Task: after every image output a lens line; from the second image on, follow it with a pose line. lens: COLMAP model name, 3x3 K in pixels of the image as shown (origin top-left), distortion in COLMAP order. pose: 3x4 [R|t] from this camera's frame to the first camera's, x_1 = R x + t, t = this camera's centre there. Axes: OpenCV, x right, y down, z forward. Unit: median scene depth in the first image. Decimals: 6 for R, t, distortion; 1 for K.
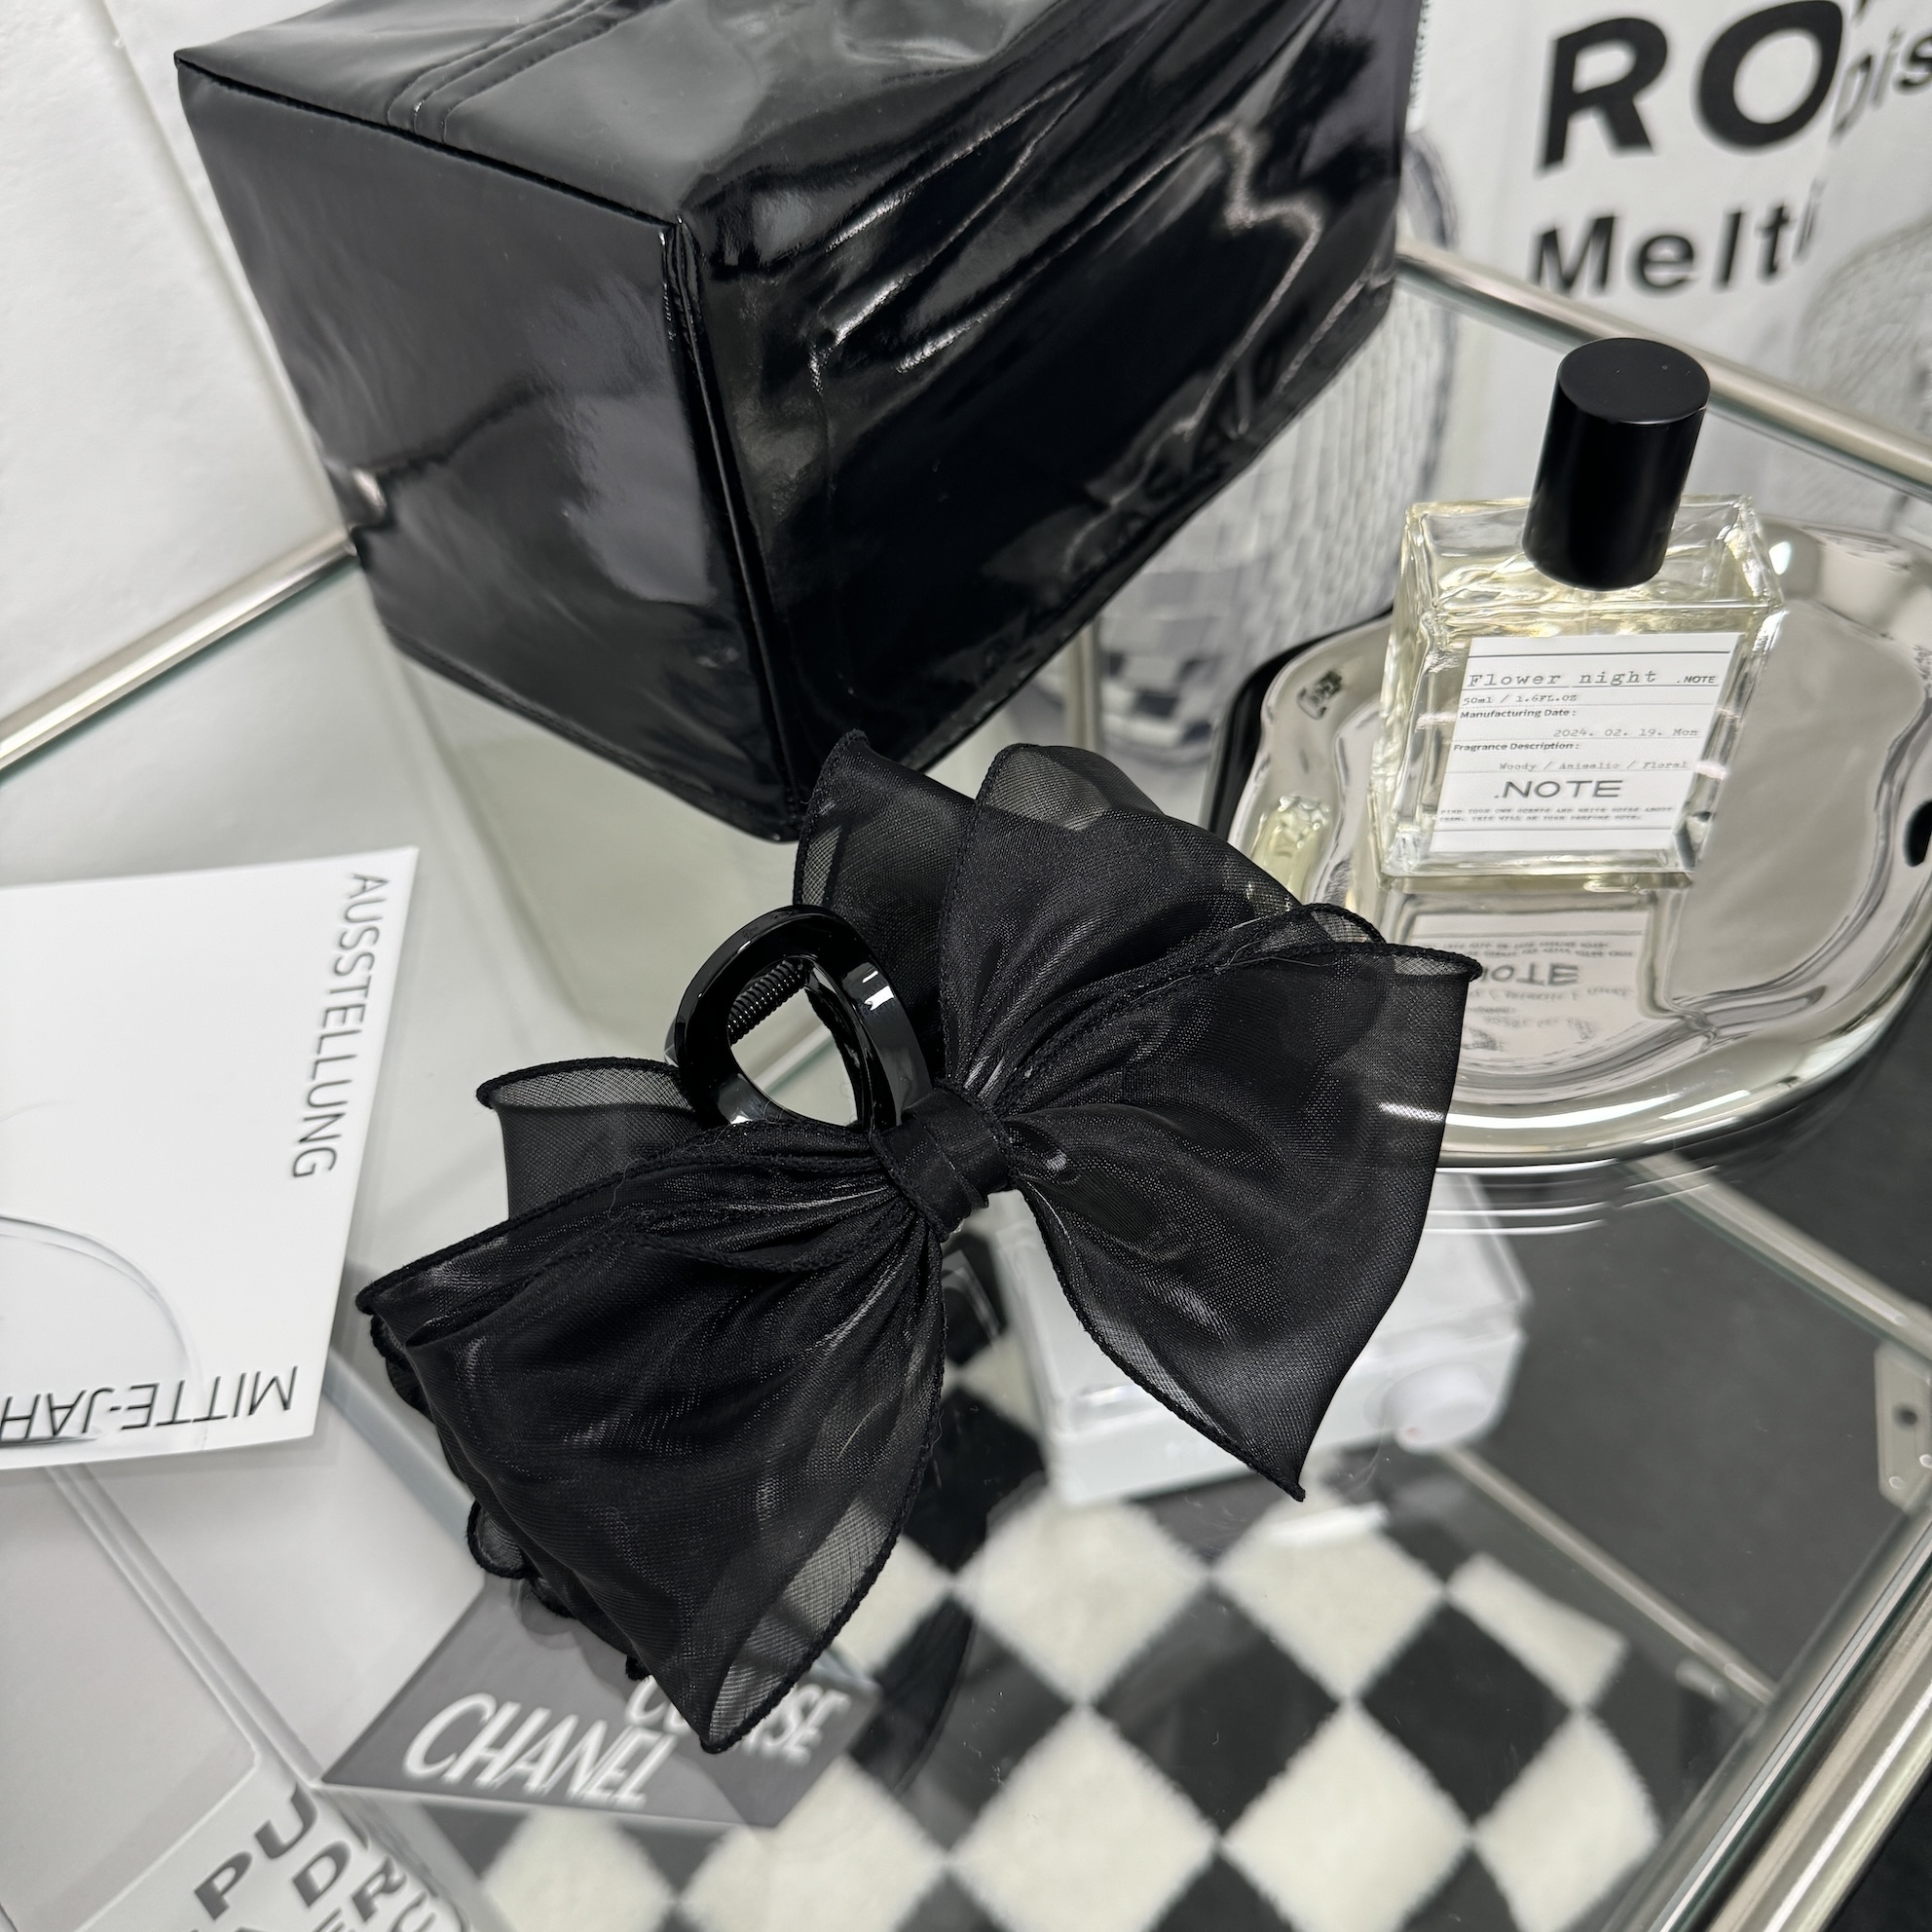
lens RADIAL K [[1838.7, 0, 962.3], [0, 1838.7, 1025.5], [0, 0, 1]] dist [0.002814, -0.122720]
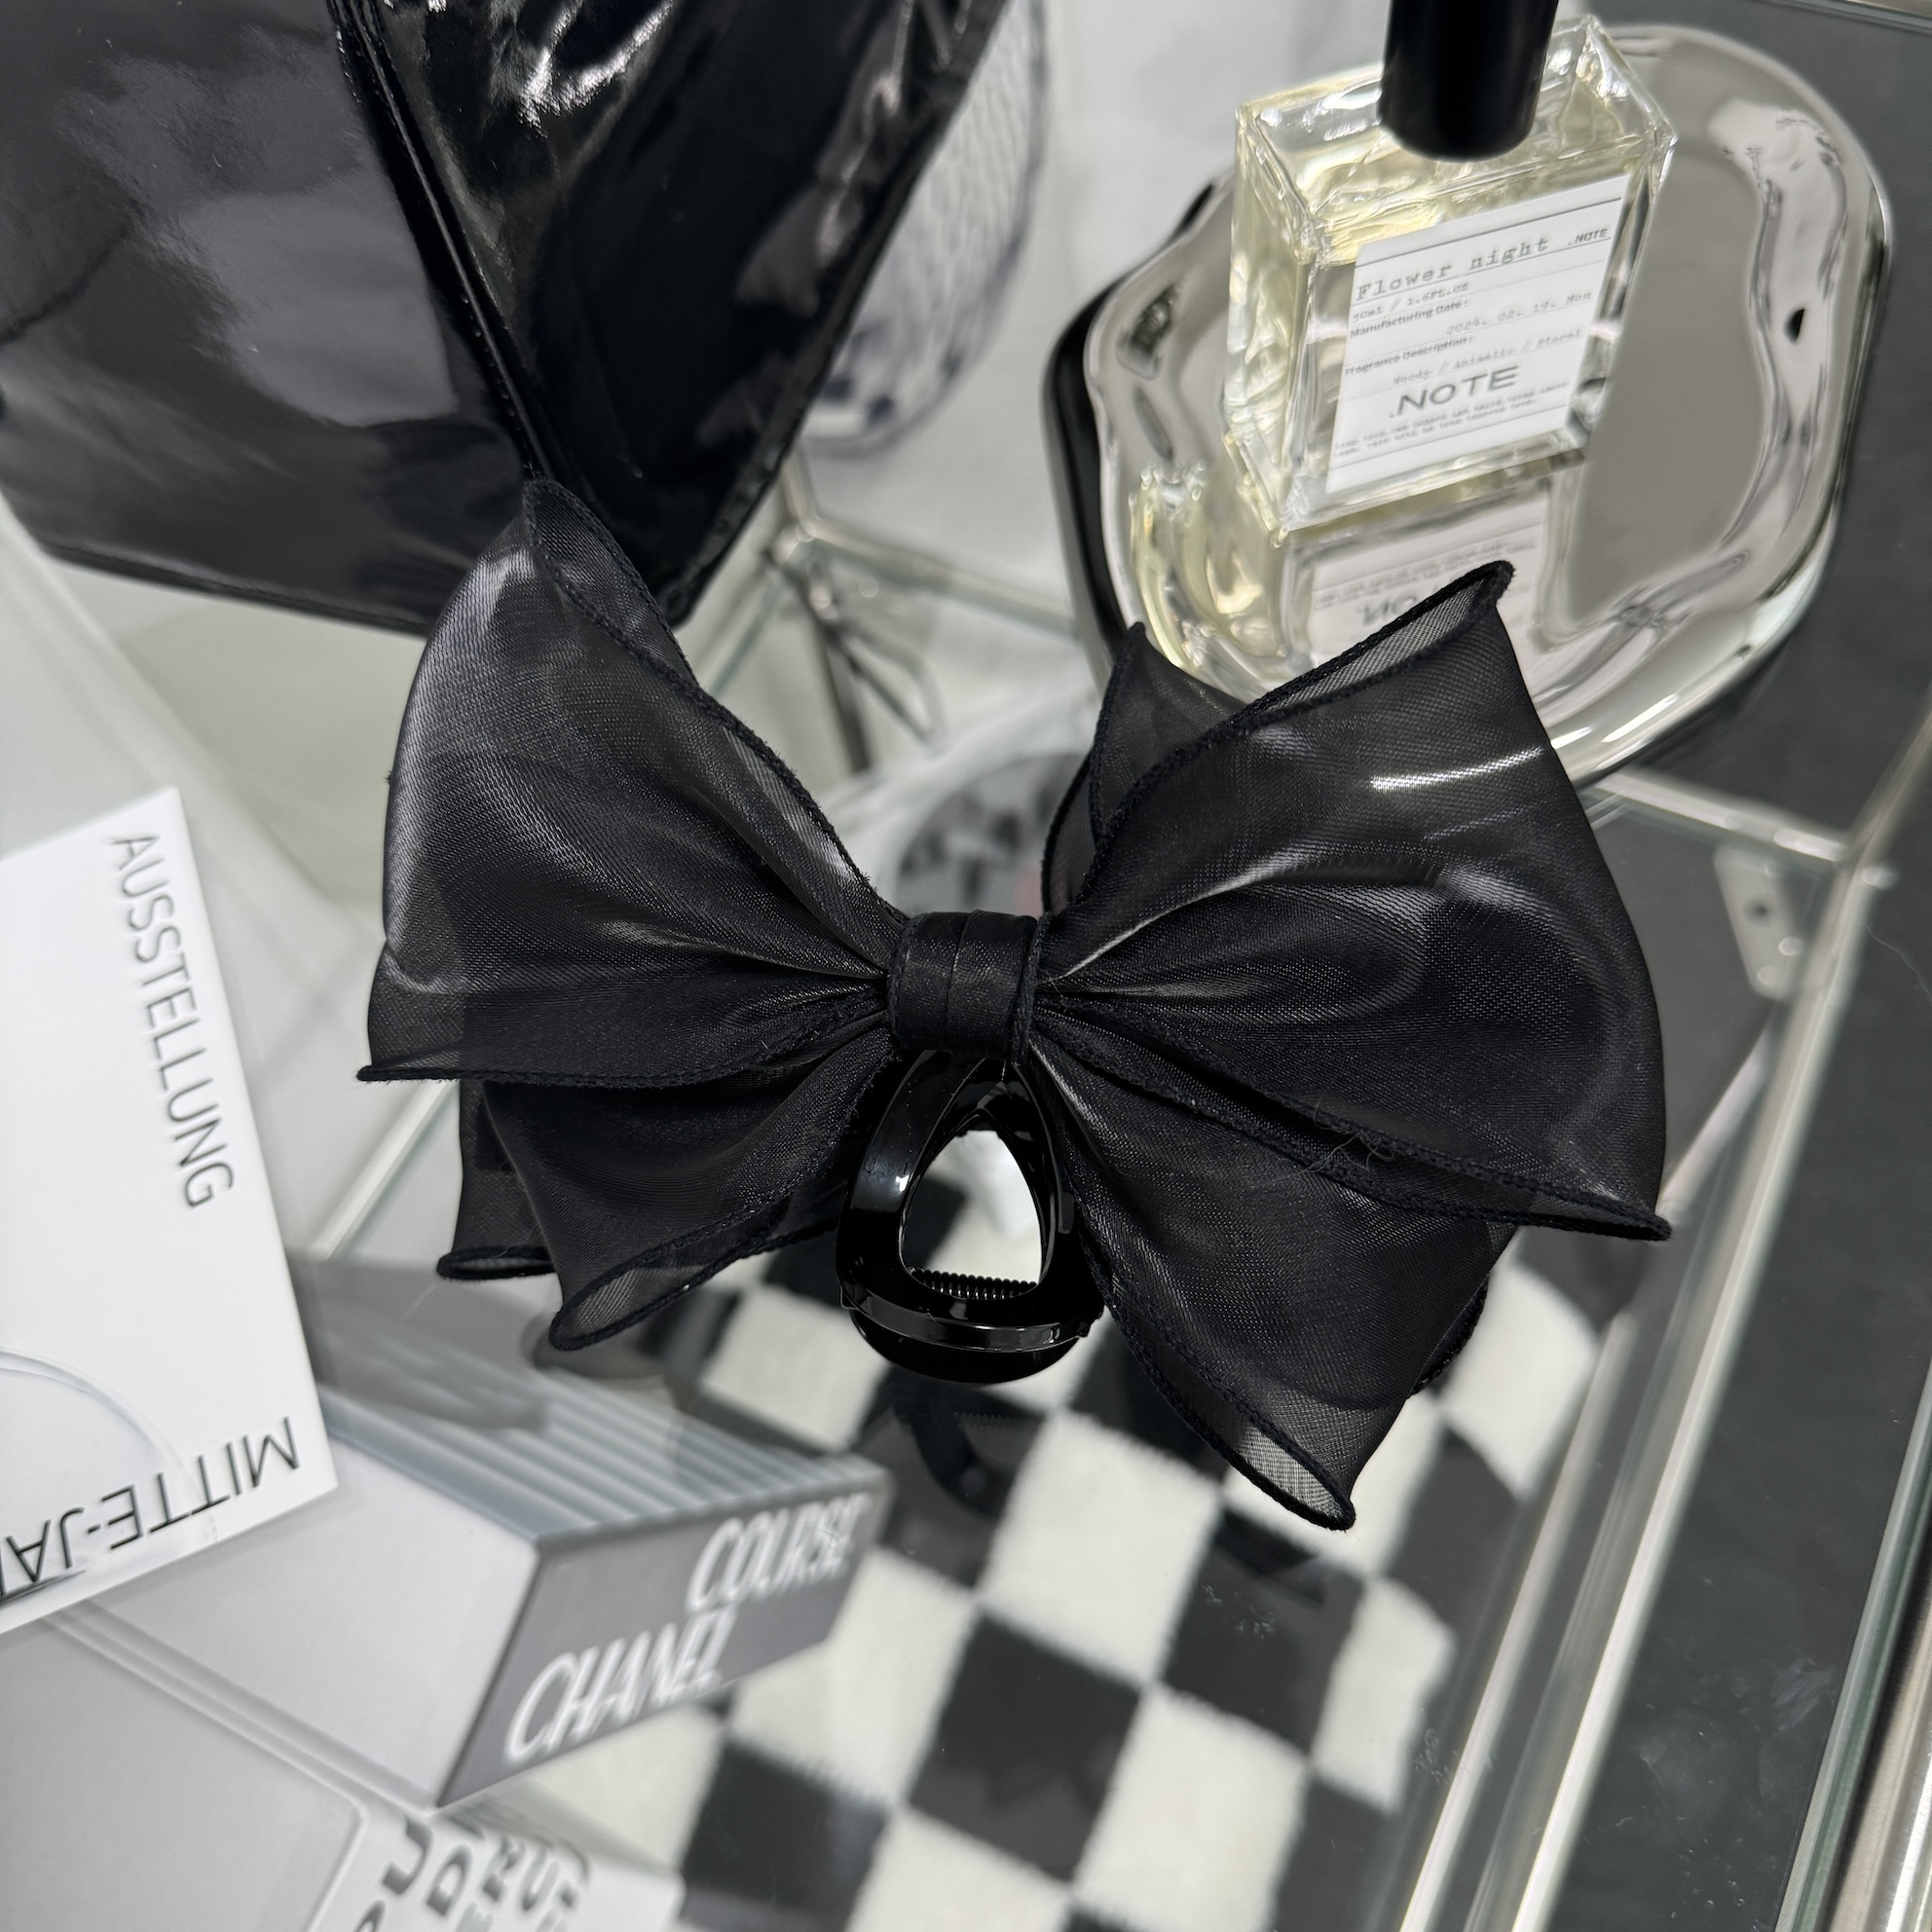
lens RADIAL K [[1838.7, 0, 962.3], [0, 1838.7, 1025.5], [0, 0, 1]] dist [0.002814, -0.122720]
pose [[0.945188, -0.293073, 0.143974, -0.122669], [0.264714, 0.945898, 0.187626, -0.062713], [-0.191173, -0.139229, 0.971632, 0.114022]]
